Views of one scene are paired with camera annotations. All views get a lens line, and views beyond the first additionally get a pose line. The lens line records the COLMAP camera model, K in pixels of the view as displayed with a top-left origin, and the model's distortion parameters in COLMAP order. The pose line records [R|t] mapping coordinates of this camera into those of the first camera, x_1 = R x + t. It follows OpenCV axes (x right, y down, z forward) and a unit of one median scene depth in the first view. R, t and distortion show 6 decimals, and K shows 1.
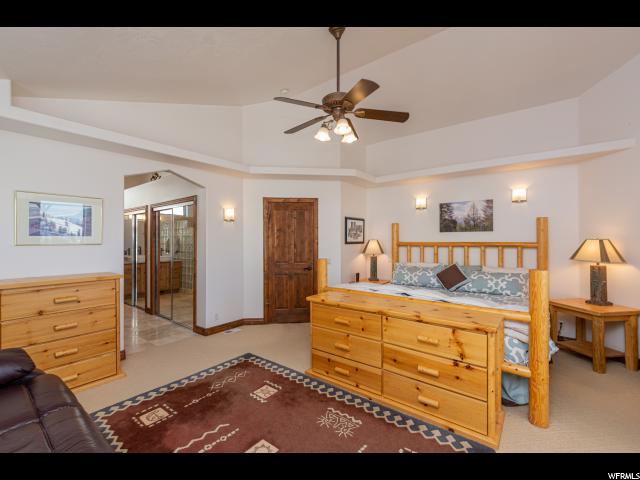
lens RADIAL K [[285.9, 0, 320.0], [0, 285.9, 240.0], [0, 0, 1]] dist [0.000363, 0.000097]
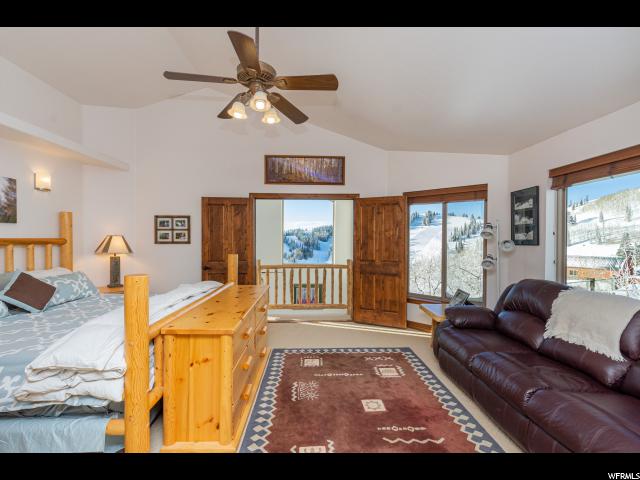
lens RADIAL K [[285.9, 0, 320.0], [0, 285.9, 240.0], [0, 0, 1]] dist [0.000363, 0.000097]
pose [[-0.661842, -0.008430, 0.749596, -0.448576], [-0.005520, 0.999964, 0.006372, 0.002663], [-0.749623, 0.000080, -0.661865, 0.893235]]
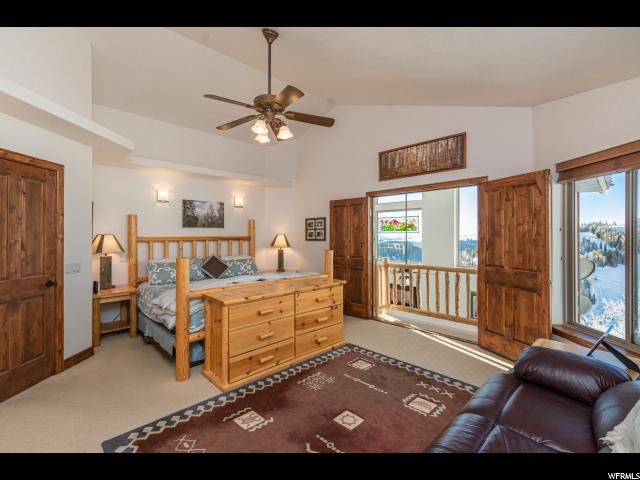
lens RADIAL K [[292.6, 0, 309.8], [0, 292.6, 233.8], [0, 0, 1]] dist [-0.000926, -0.000349]
pose [[0.129048, 0.005388, 0.991624, -0.623273], [-0.000380, 0.999985, -0.005384, 0.002234], [-0.991638, 0.000318, 0.129048, 0.450810]]
